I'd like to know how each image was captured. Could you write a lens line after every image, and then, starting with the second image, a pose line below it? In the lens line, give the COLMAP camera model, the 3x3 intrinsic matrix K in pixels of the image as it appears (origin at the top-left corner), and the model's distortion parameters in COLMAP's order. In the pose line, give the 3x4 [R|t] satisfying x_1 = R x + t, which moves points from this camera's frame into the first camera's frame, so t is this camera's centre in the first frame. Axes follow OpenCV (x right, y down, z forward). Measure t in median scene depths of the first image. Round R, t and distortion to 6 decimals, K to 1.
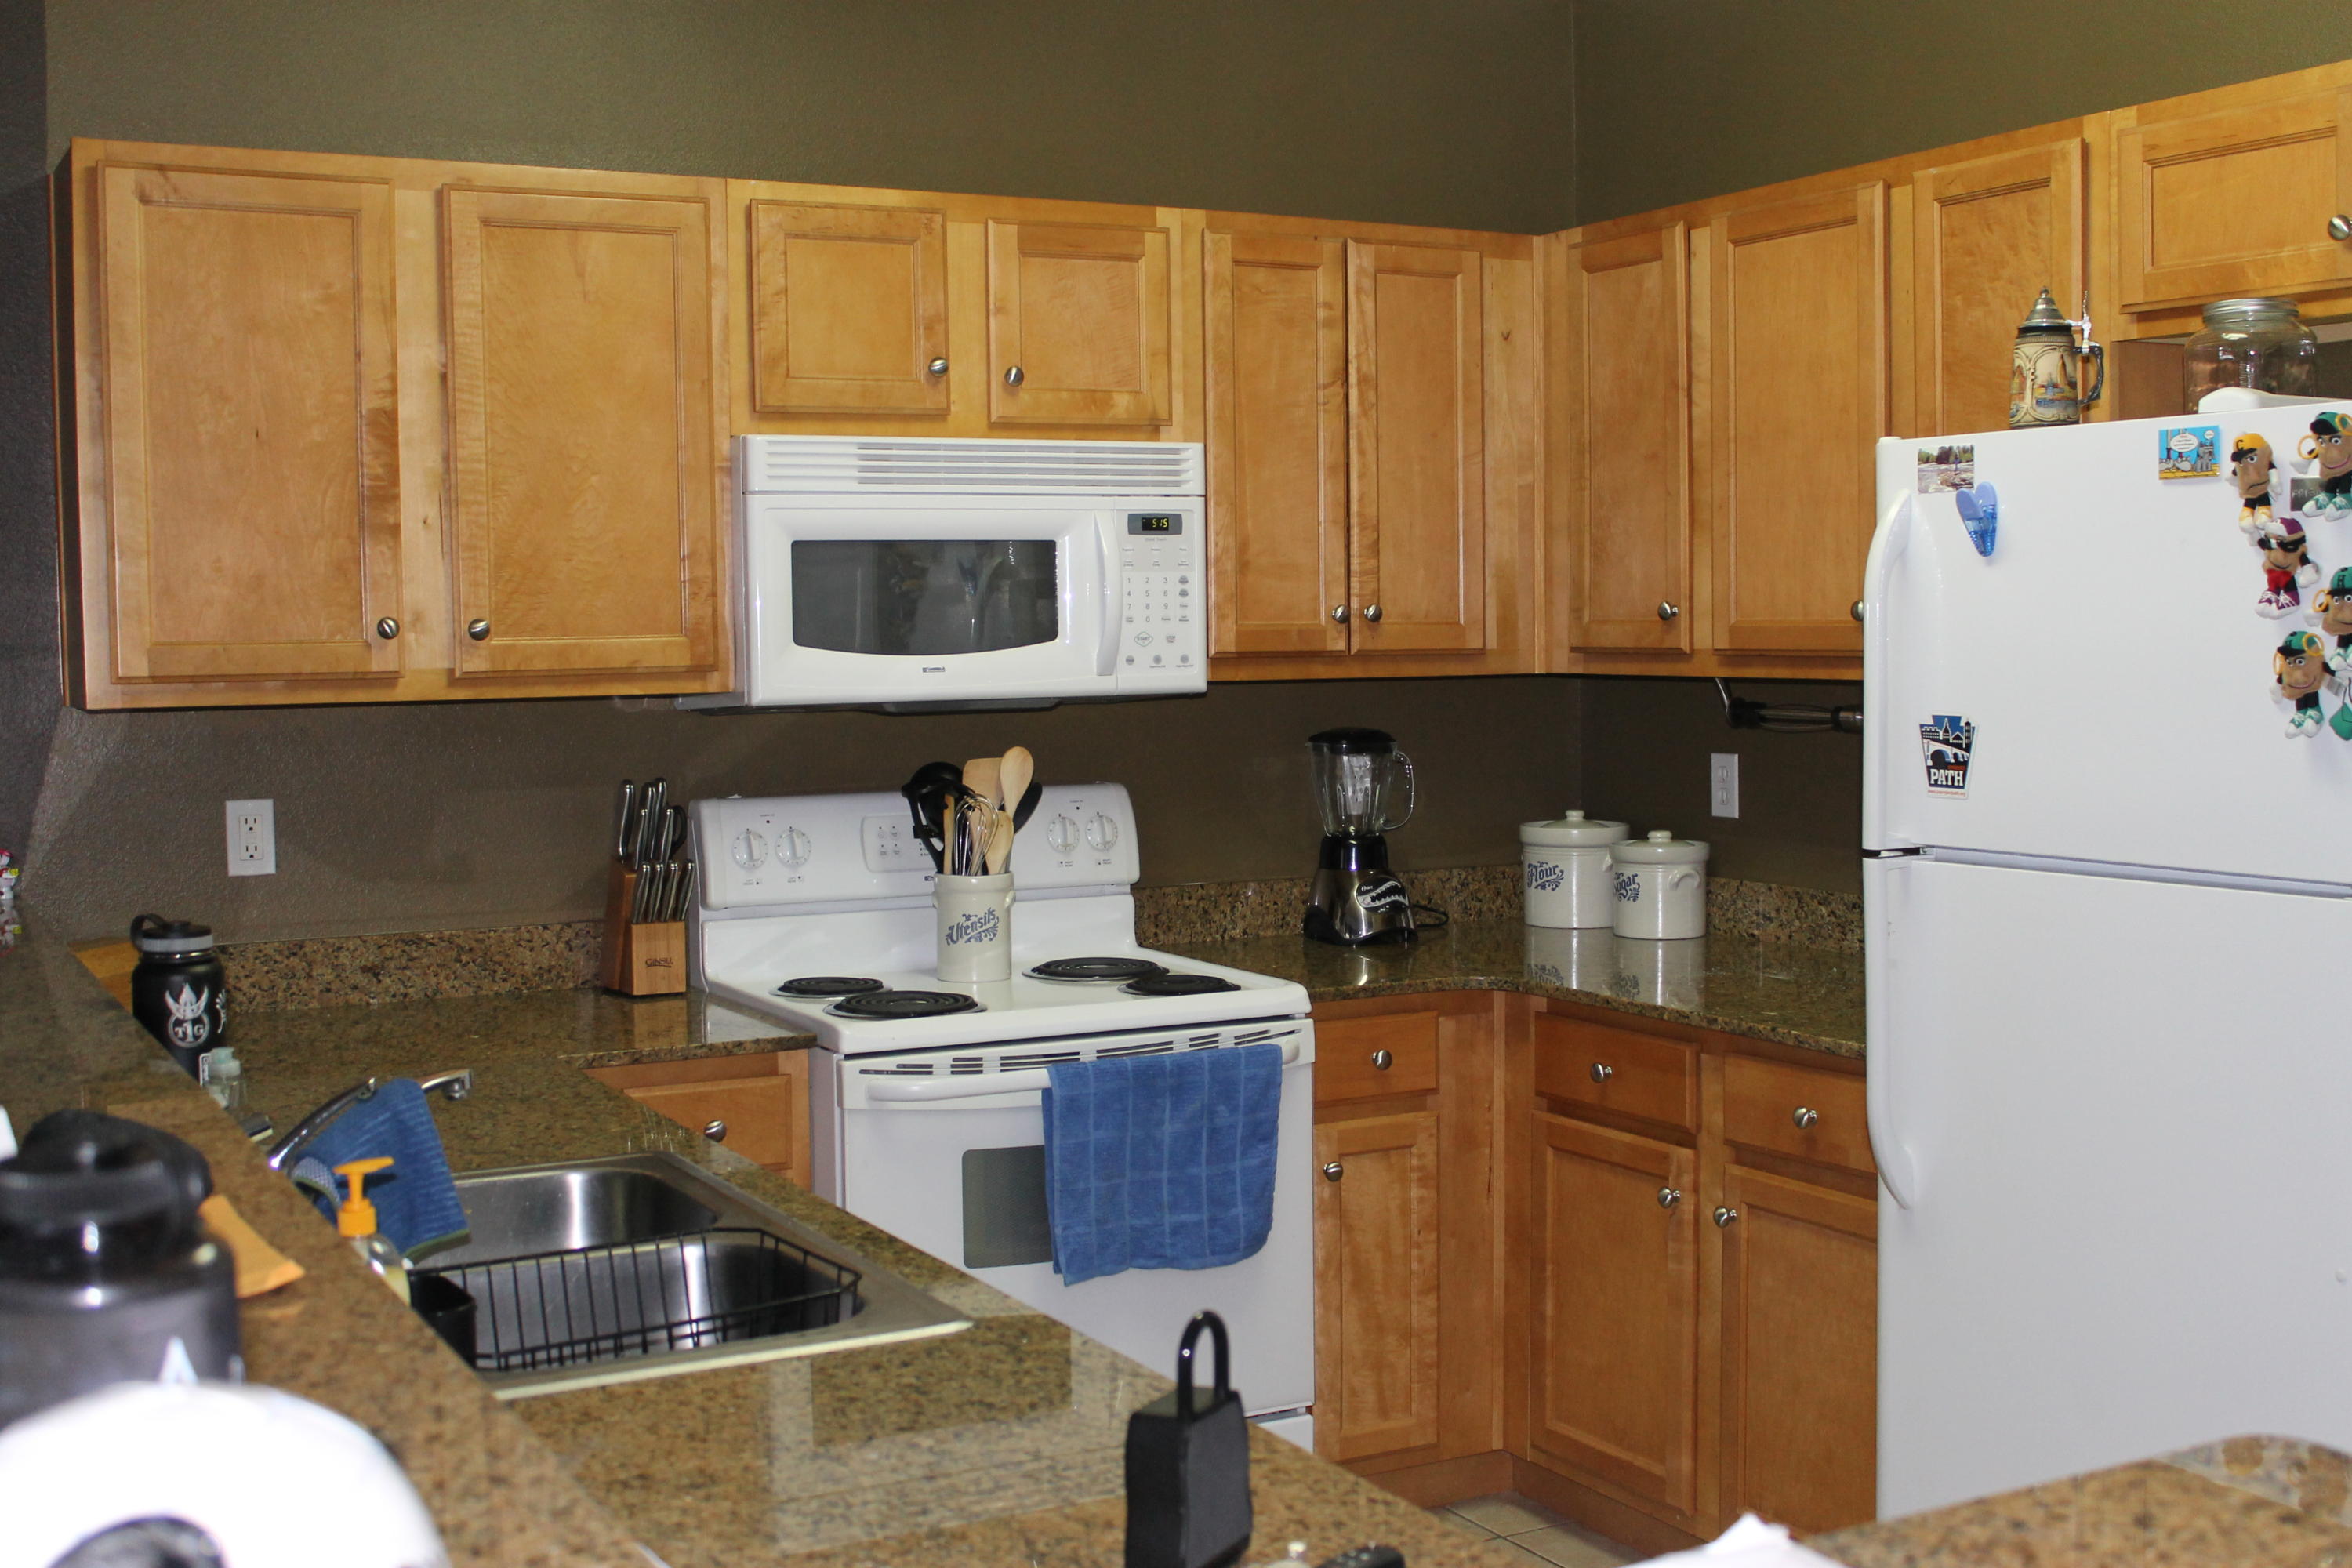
lens RADIAL K [[2663.1, 0, 1176.0], [0, 2663.1, 784.0], [0, 0, 1]] dist [-0.117877, 0.186704]
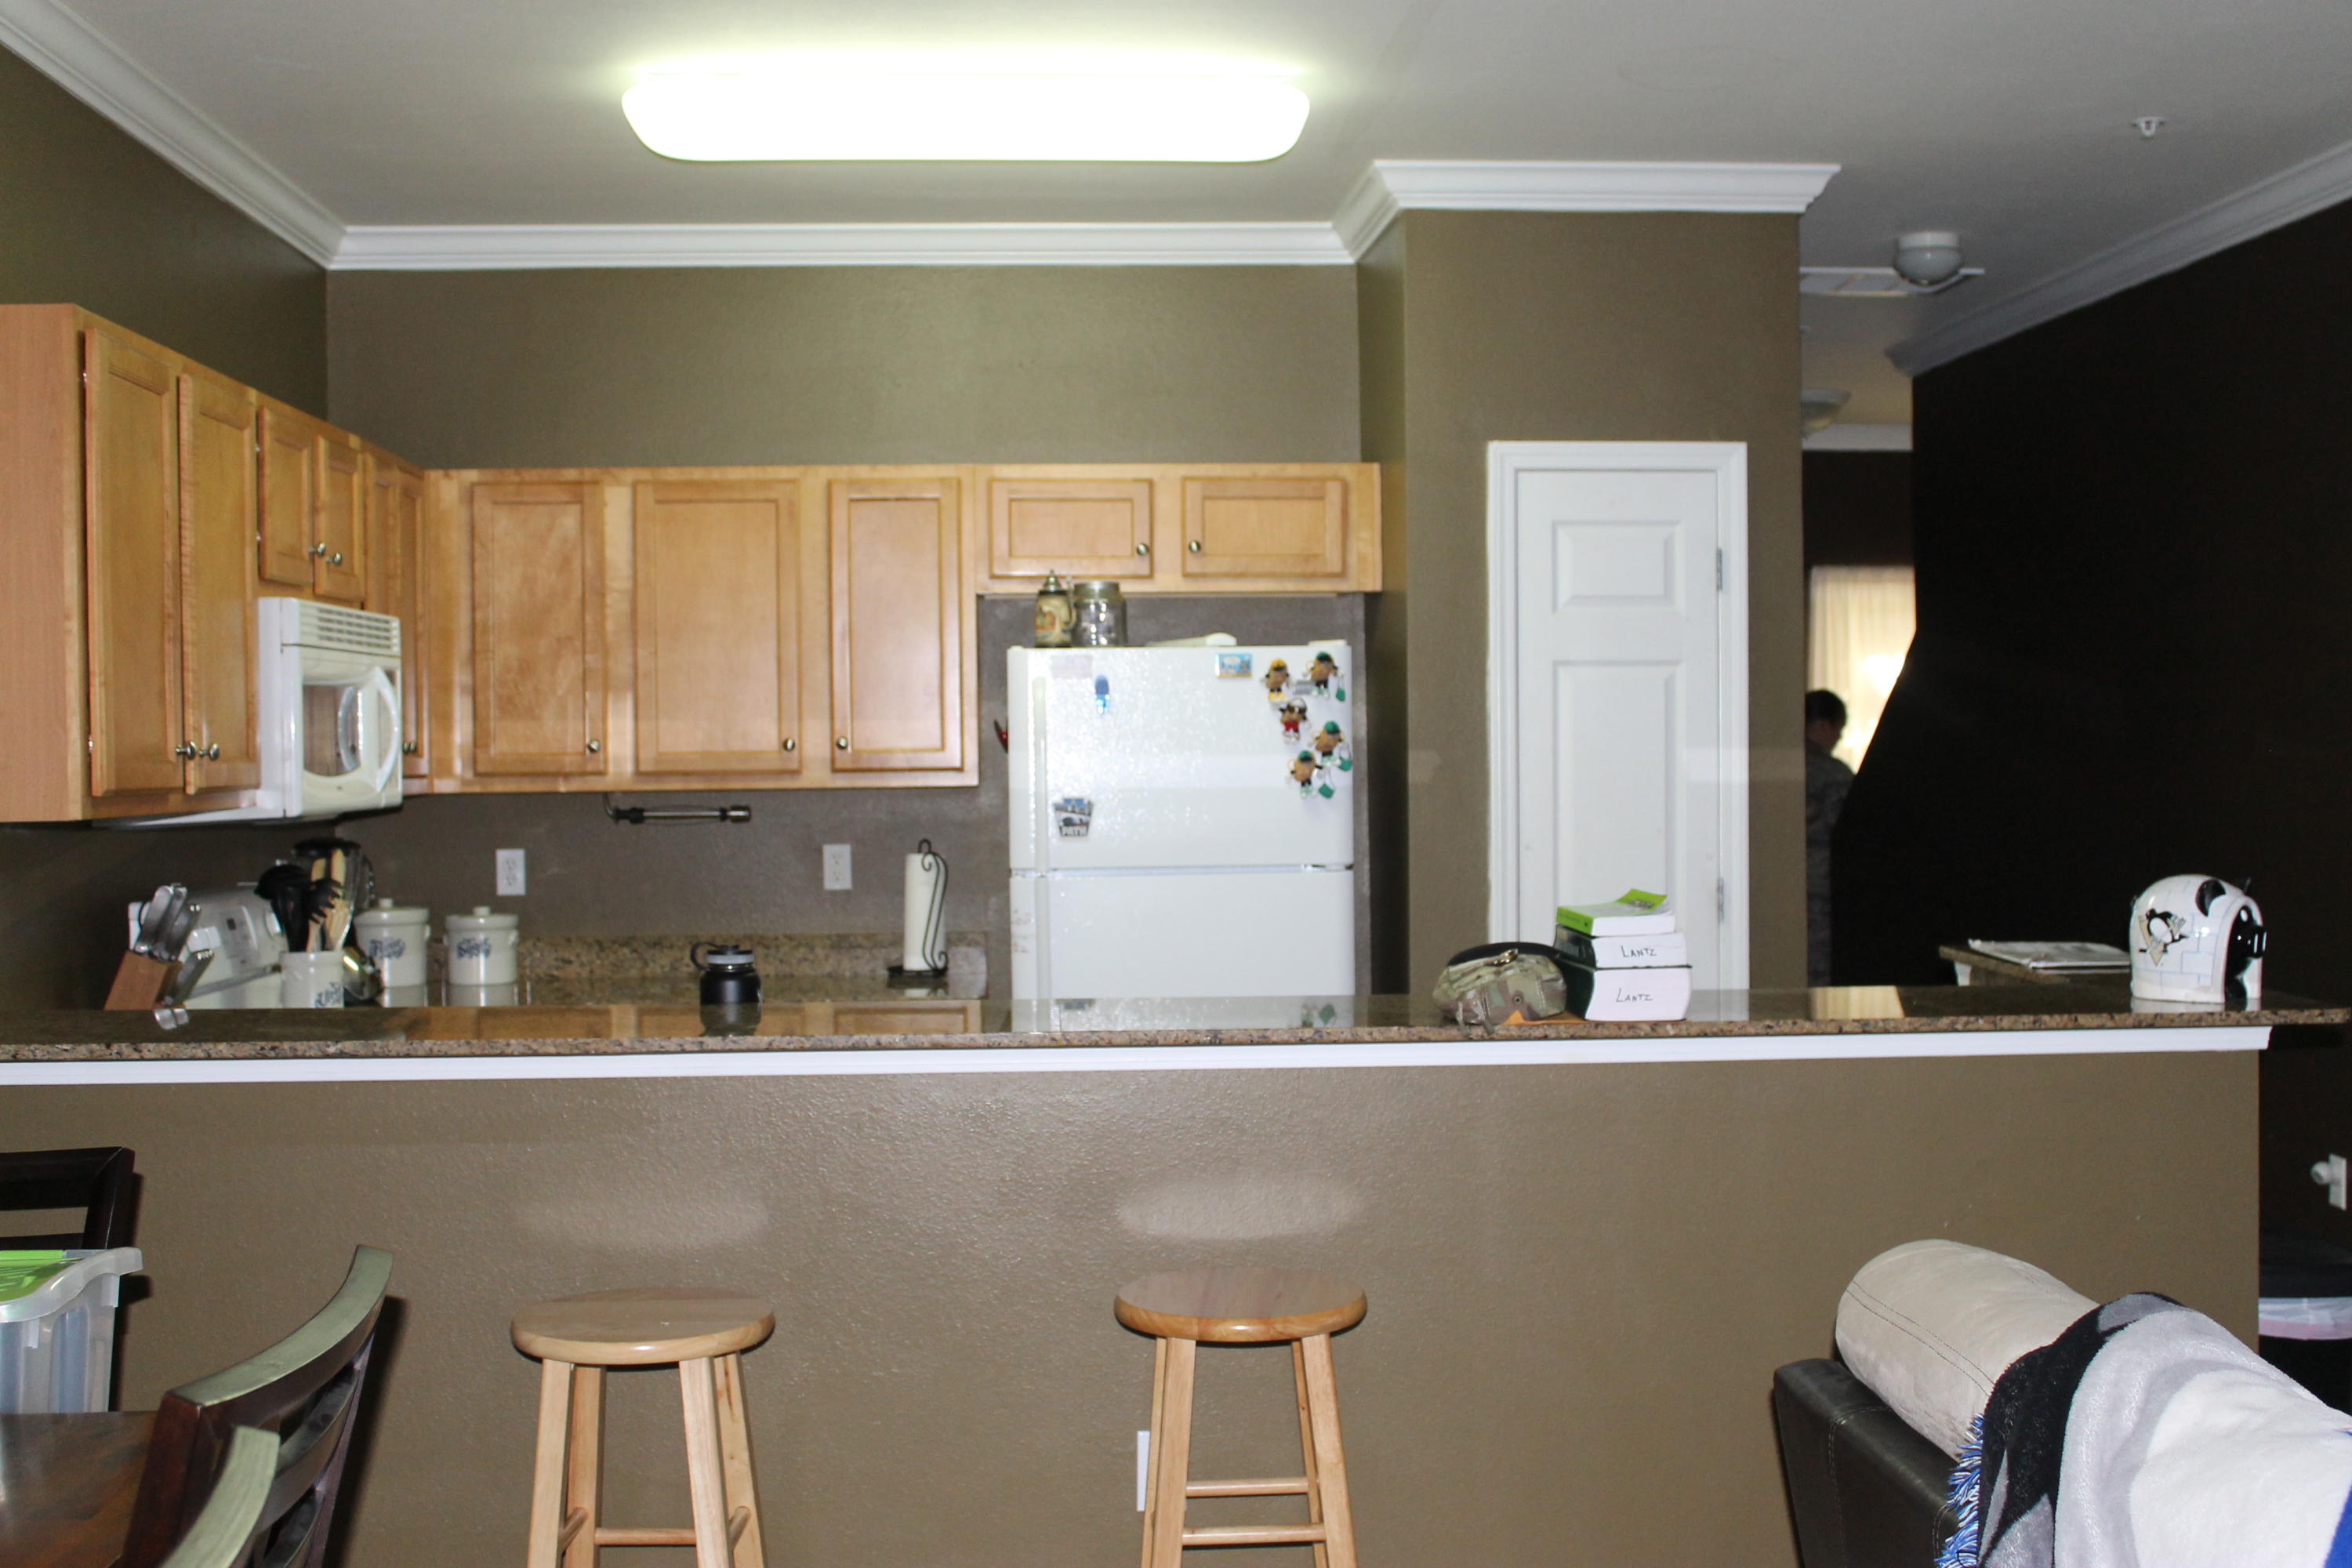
lens RADIAL K [[2663.1, 0, 1176.0], [0, 2663.1, 784.0], [0, 0, 1]] dist [-0.117877, 0.186704]
pose [[0.417484, -0.003932, 0.908676, -1.389733], [0.063387, 0.997681, -0.024806, 0.015550], [-0.906471, 0.067955, 0.416765, 0.148775]]
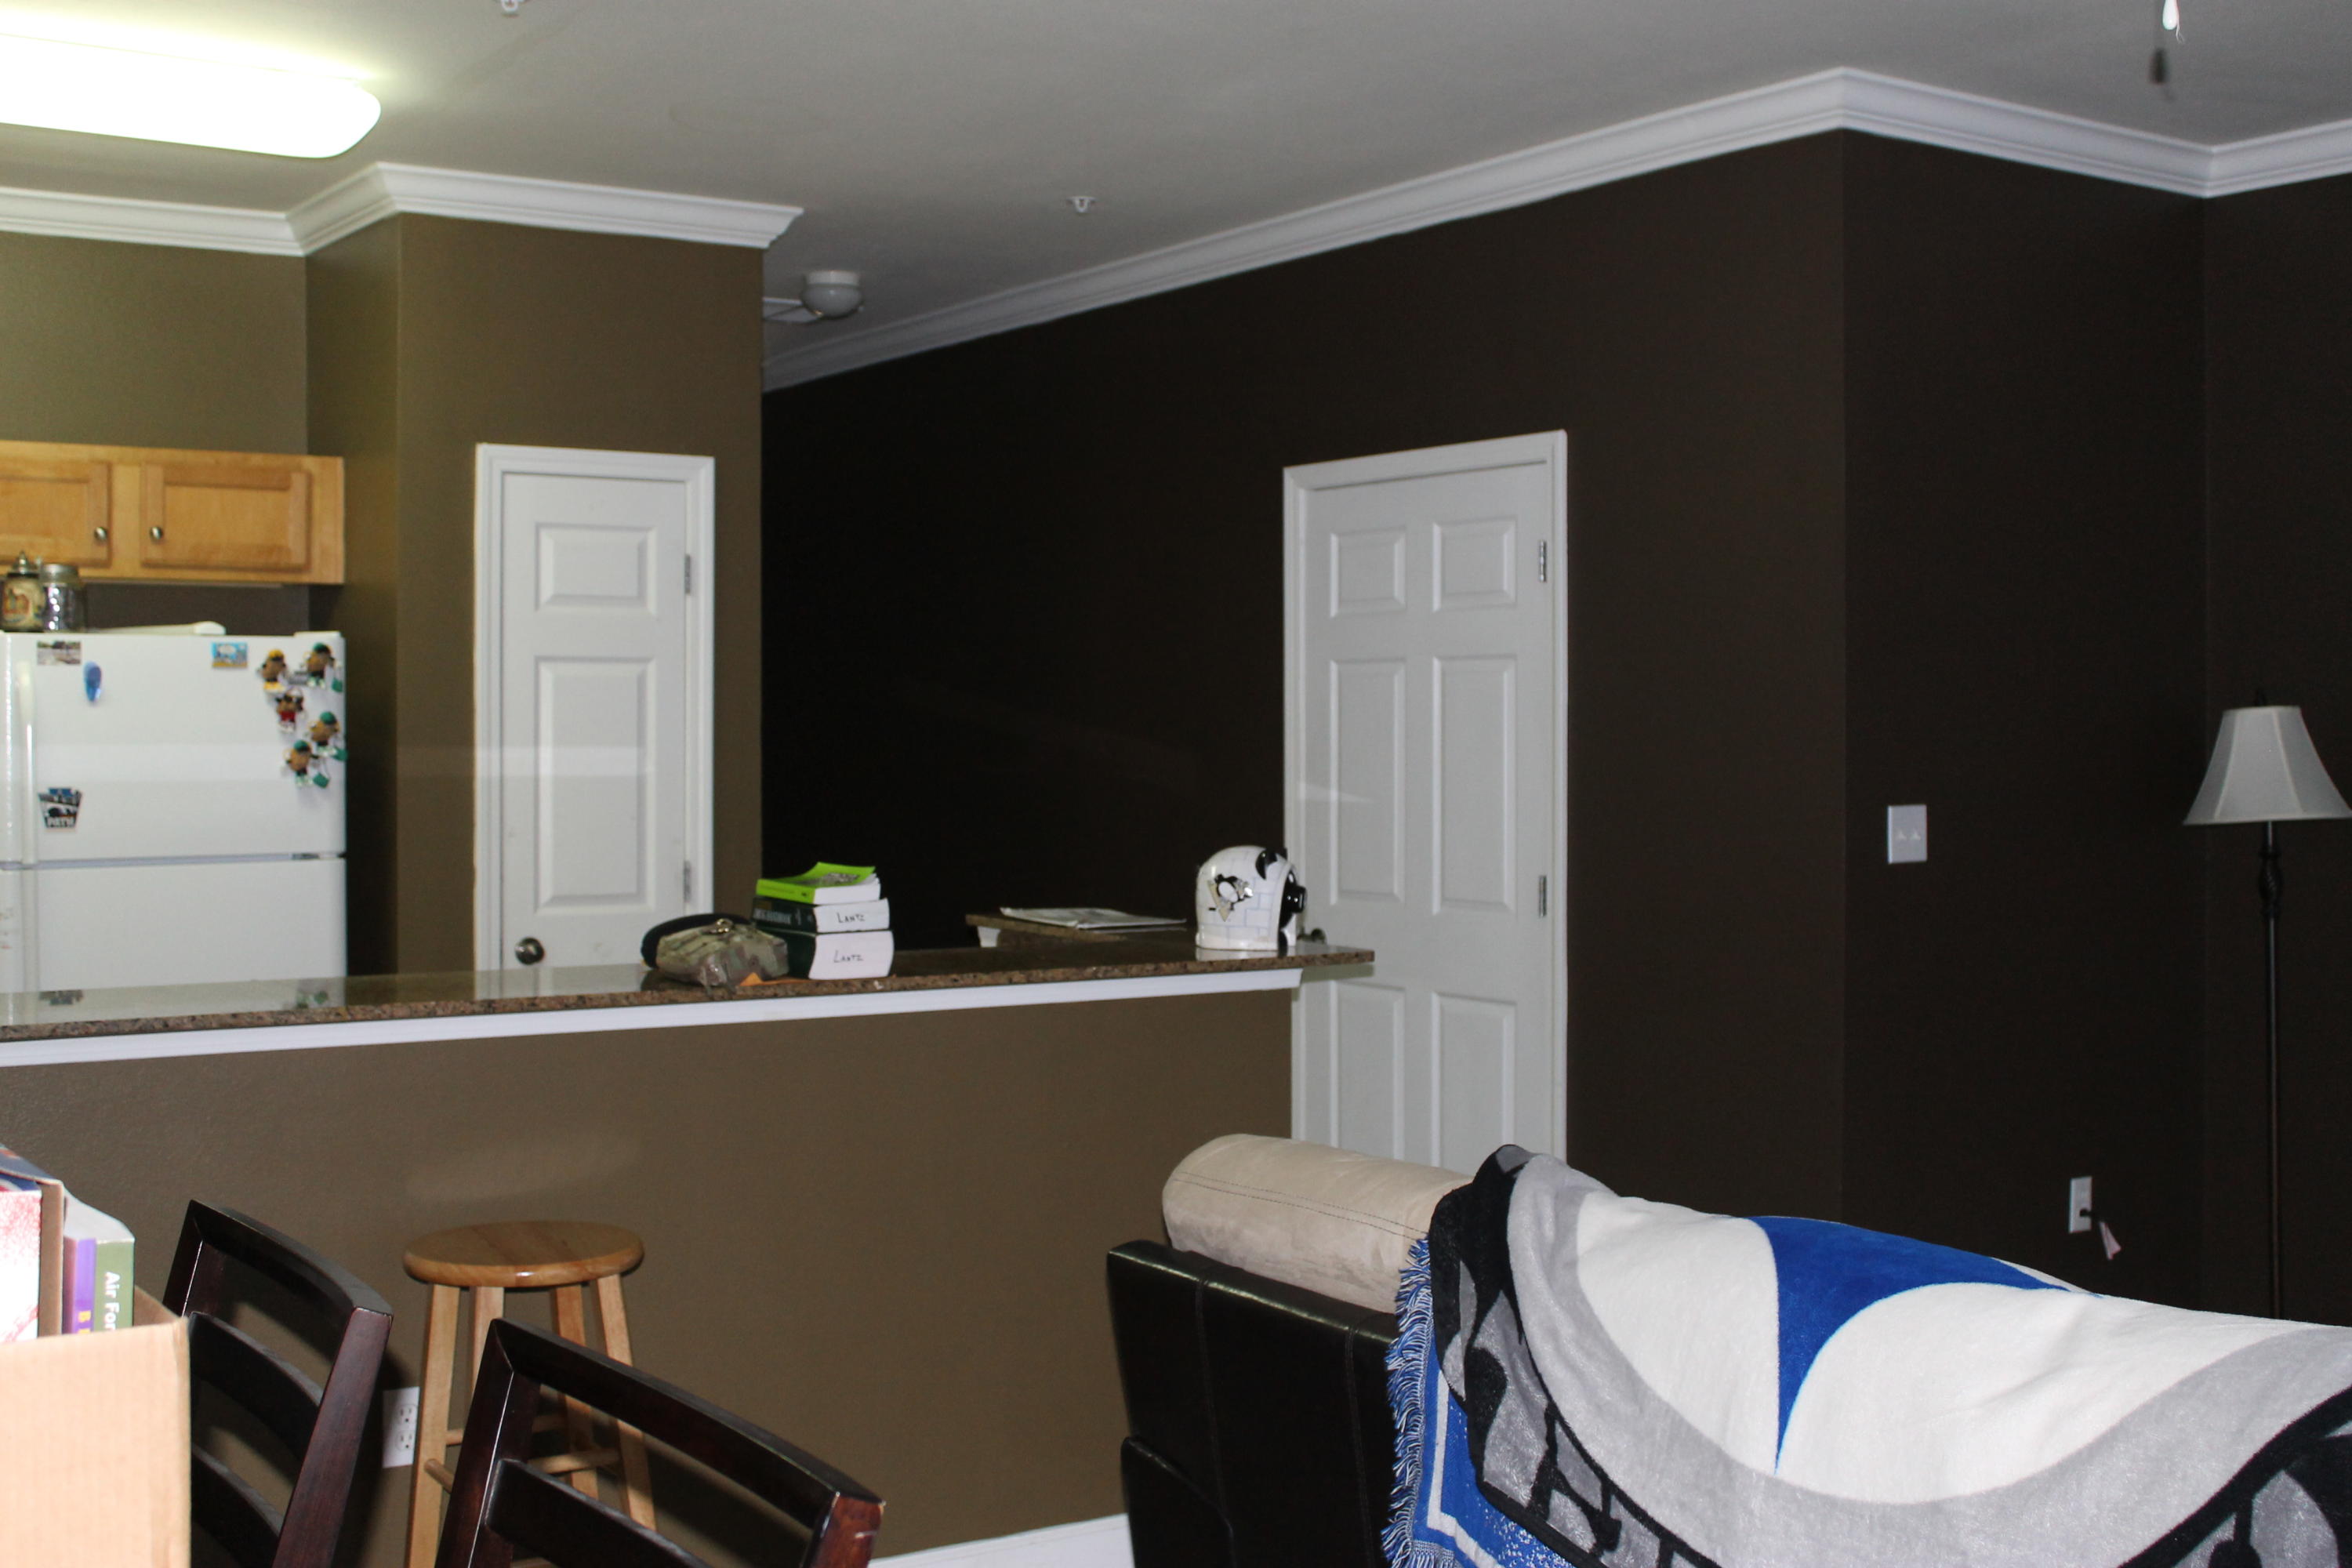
lens RADIAL K [[2663.1, 0, 1176.0], [0, 2663.1, 784.0], [0, 0, 1]] dist [-0.117877, 0.186704]
pose [[-0.088064, -0.005241, 0.996101, -1.570394], [0.068177, 0.997610, 0.011277, 0.003305], [-0.993779, 0.068904, -0.087496, 0.396036]]
